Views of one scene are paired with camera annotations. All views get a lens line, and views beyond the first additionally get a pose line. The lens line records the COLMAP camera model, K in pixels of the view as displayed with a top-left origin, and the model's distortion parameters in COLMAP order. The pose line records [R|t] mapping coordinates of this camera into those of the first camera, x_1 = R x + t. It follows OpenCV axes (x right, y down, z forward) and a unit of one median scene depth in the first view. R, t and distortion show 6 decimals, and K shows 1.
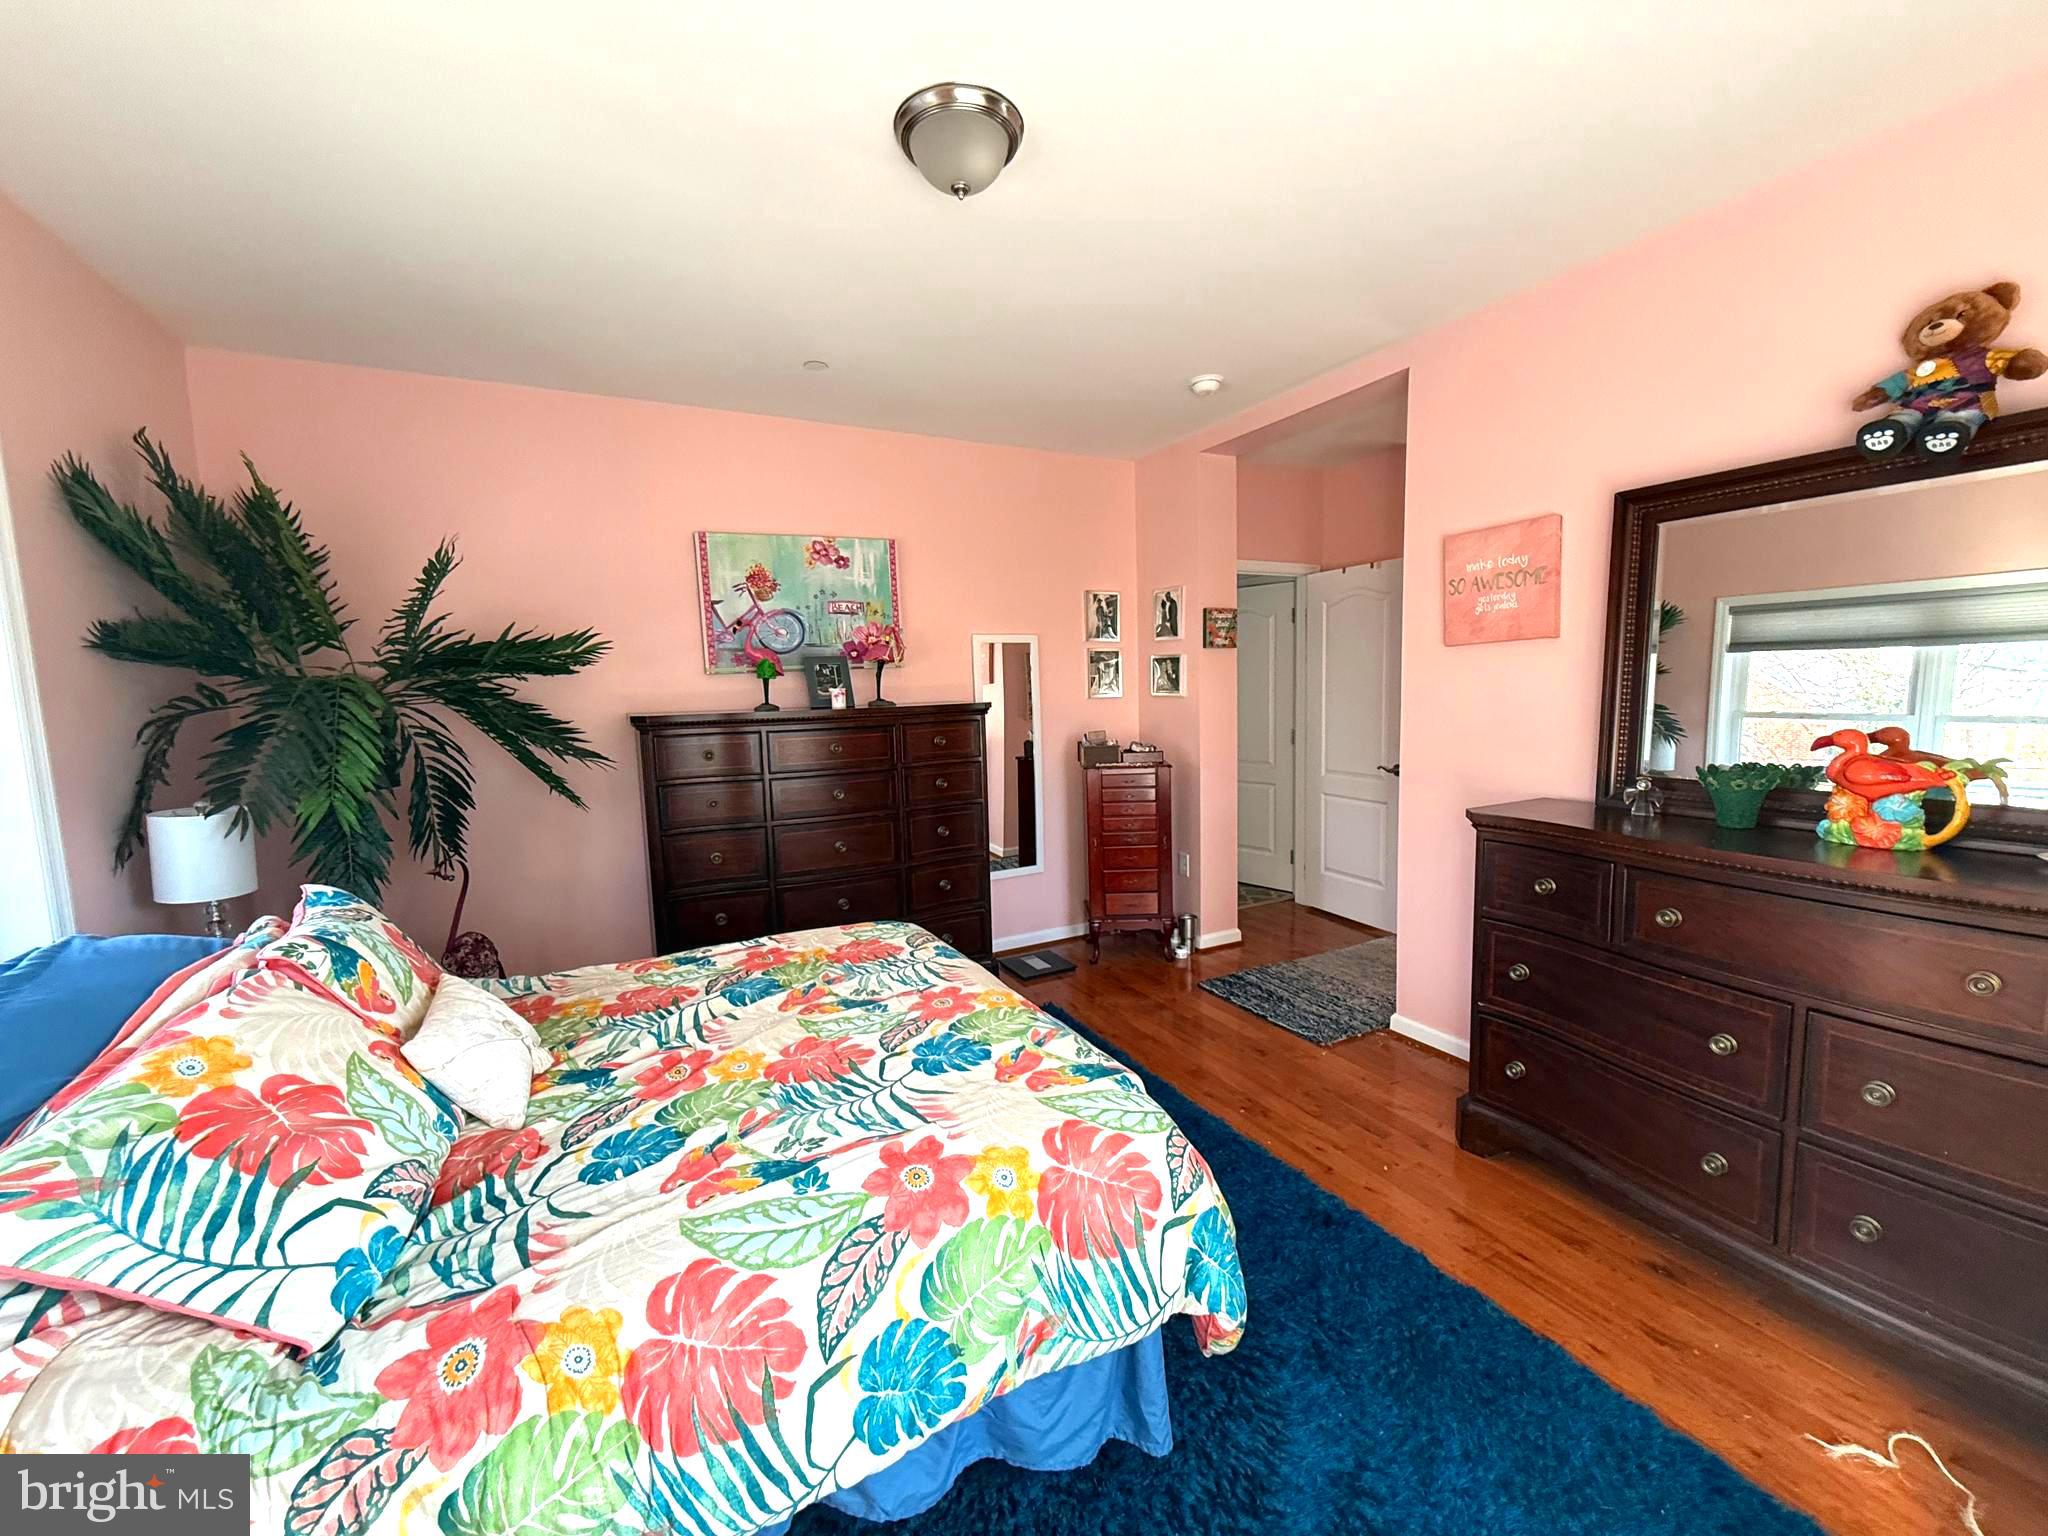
lens RADIAL K [[816.1, 0, 1027.9], [0, 816.1, 768.8], [0, 0, 1]] dist [-0.001816, -0.000185]
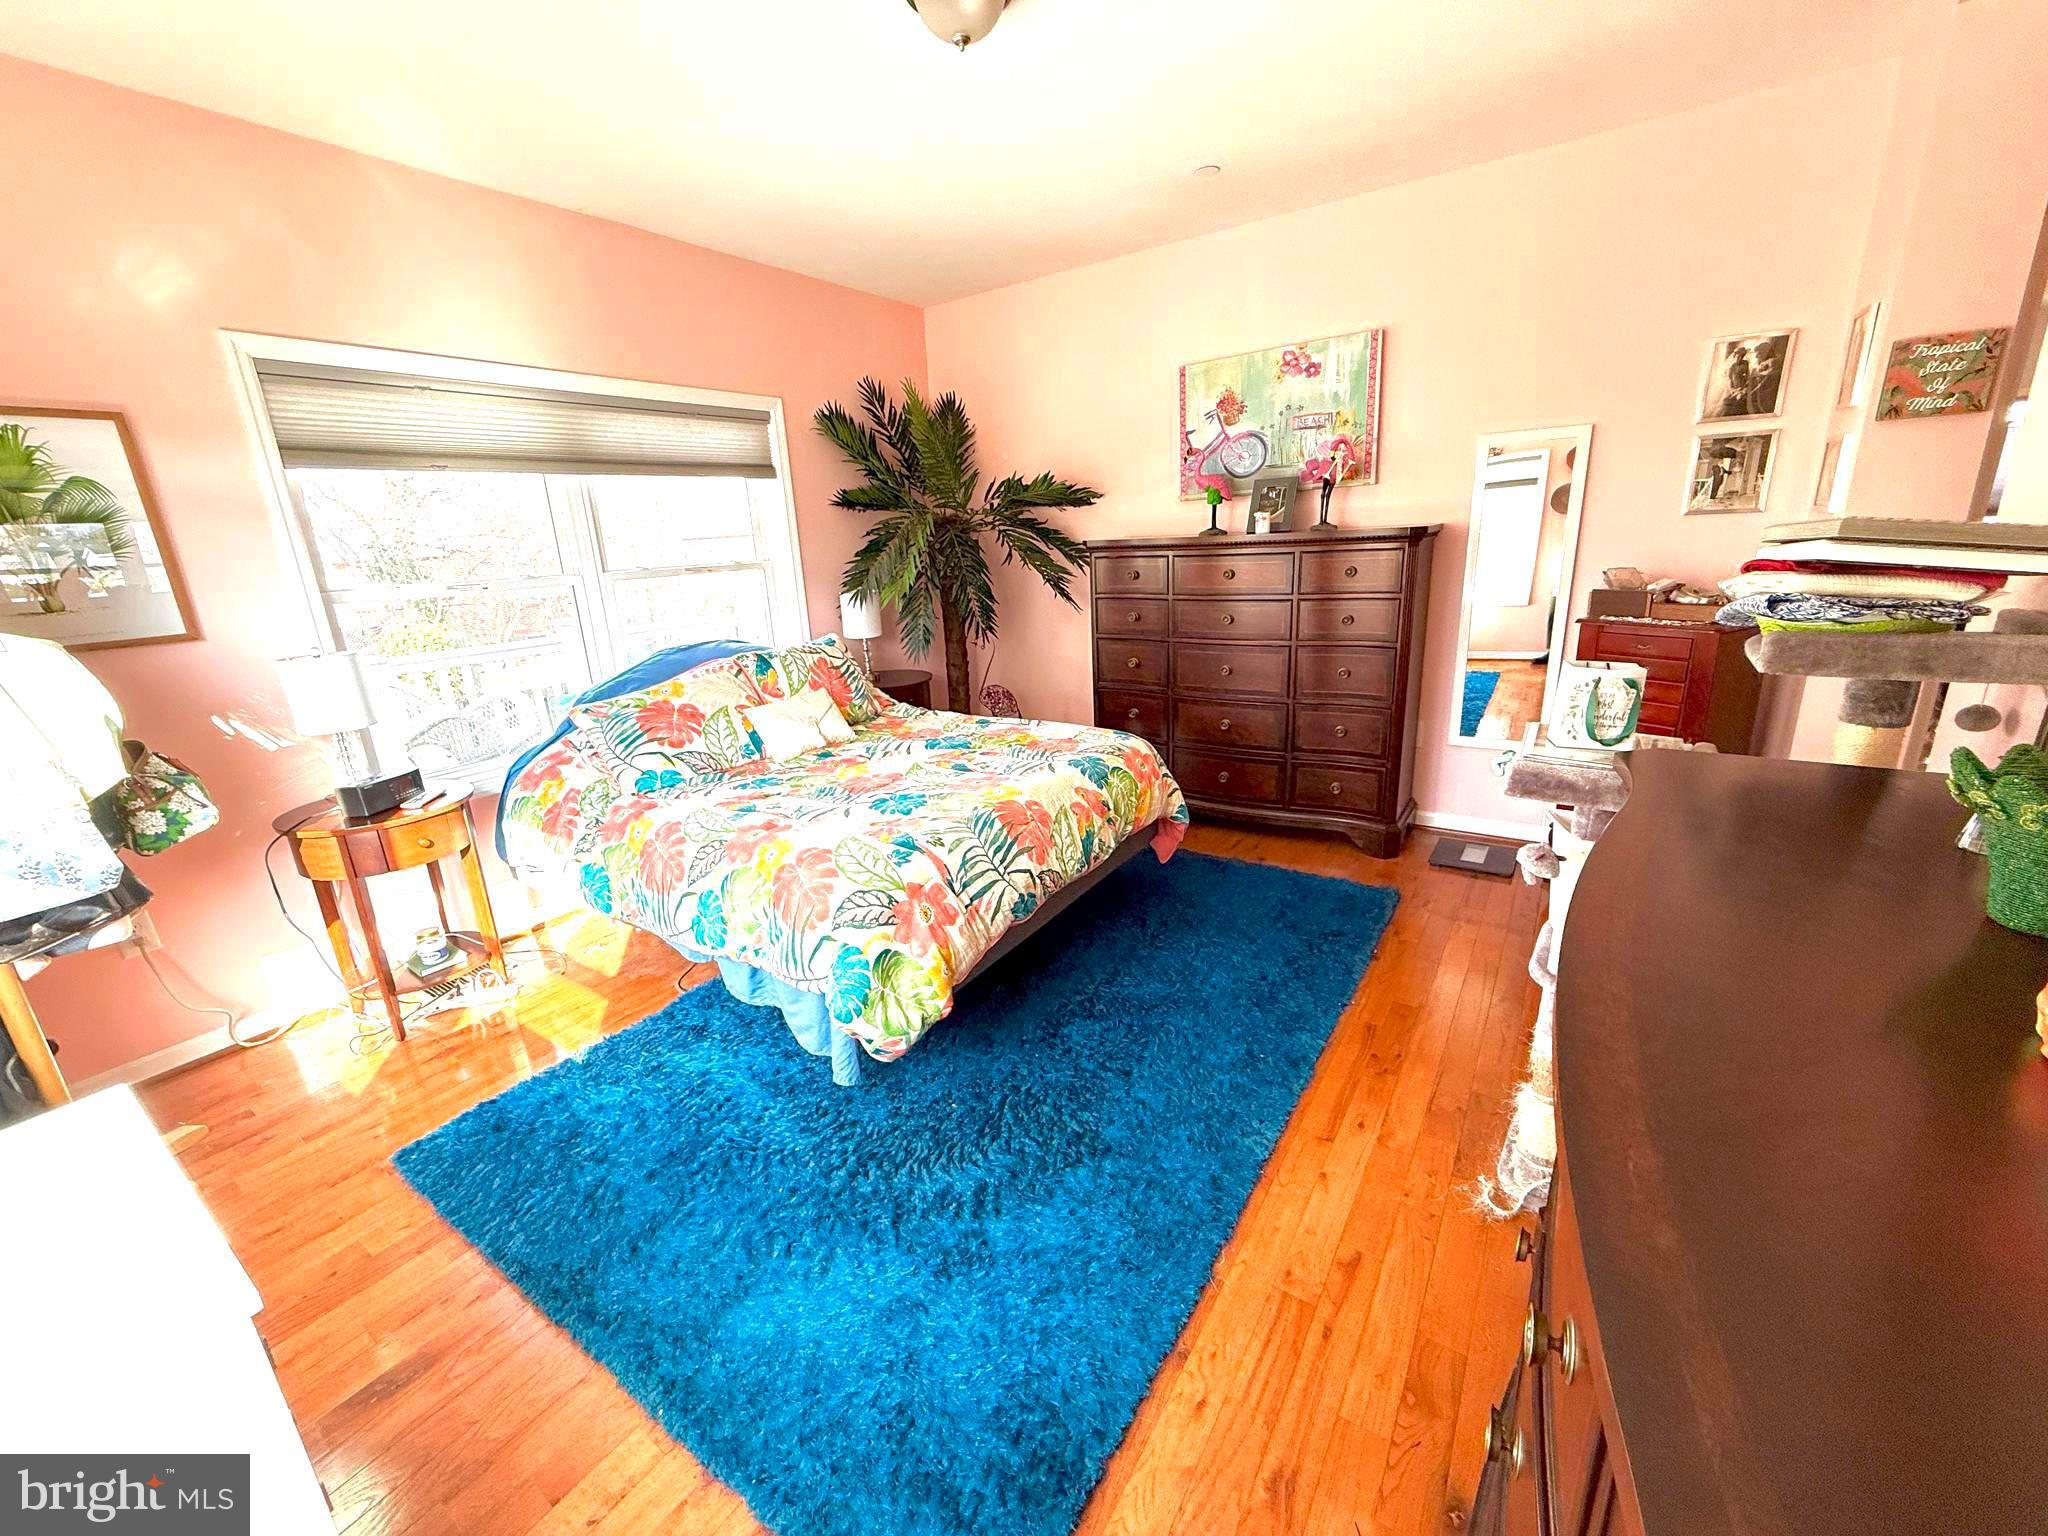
lens RADIAL K [[816.1, 0, 1026.0], [0, 816.1, 771.1], [0, 0, 1]] dist [-0.001816, -0.000185]
pose [[0.462837, 0.254352, -0.849168, 0.550819], [-0.054160, 0.964274, 0.259310, -0.036626], [0.884787, -0.074027, 0.460078, 0.258902]]
